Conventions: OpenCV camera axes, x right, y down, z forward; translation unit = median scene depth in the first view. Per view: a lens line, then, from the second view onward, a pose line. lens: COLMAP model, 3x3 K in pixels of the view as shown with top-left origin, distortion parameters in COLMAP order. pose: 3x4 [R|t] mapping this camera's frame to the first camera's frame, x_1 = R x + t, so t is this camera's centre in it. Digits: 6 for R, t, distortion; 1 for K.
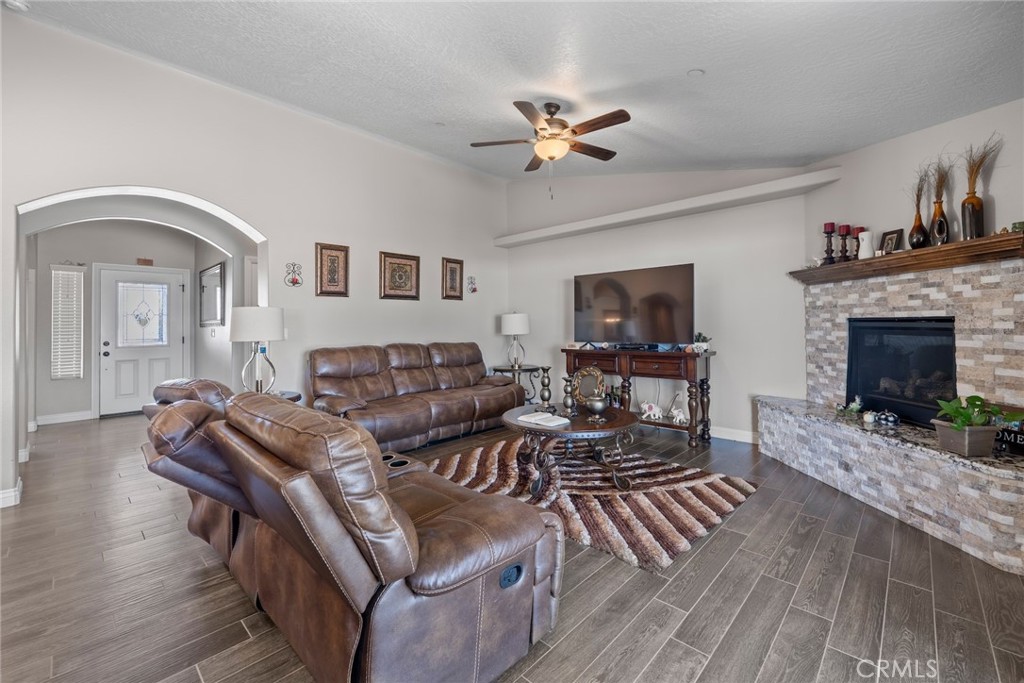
lens RADIAL K [[419.5, 0, 504.4], [0, 419.5, 332.5], [0, 0, 1]] dist [-0.000810, -0.000317]
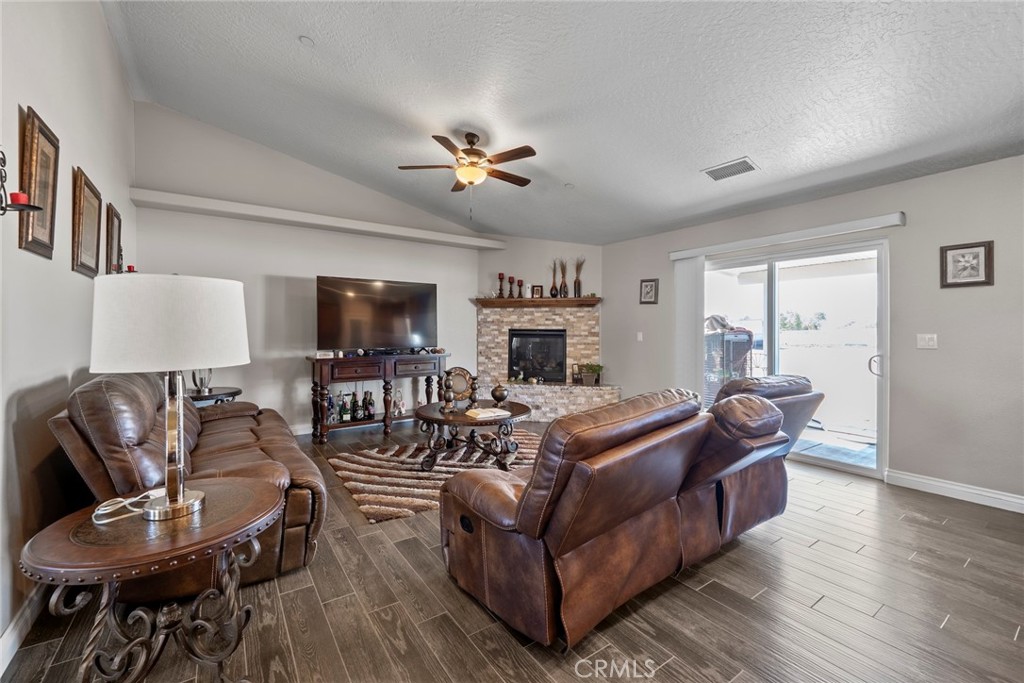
lens RADIAL K [[419.5, 0, 504.4], [0, 419.5, 332.5], [0, 0, 1]] dist [-0.000810, -0.000317]
pose [[0.211188, 0.005847, 0.977428, -0.857330], [0.013246, 0.999873, -0.008843, -0.003167], [-0.977356, 0.014814, 0.211084, 0.590881]]
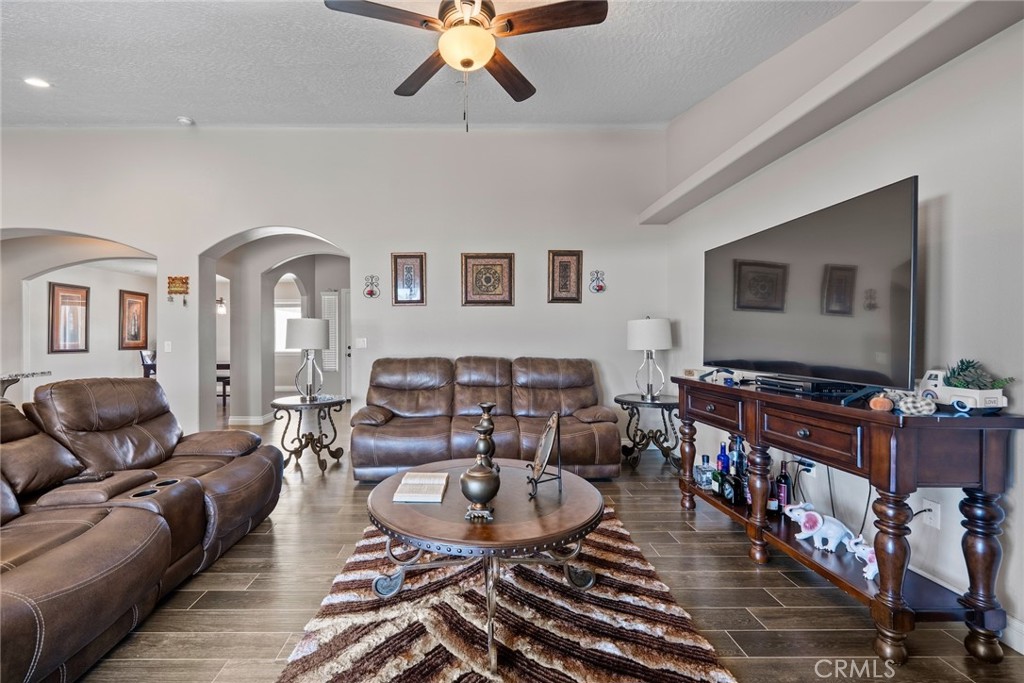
lens RADIAL K [[430.7, 0, 512.0], [0, 430.7, 341.5], [0, 0, 1]] dist [-0.002114, -0.000437]
pose [[0.694814, 0.017060, -0.718987, 0.585278], [-0.013404, 0.999852, 0.010770, -0.020932], [0.719065, 0.002154, 0.694940, 0.572783]]
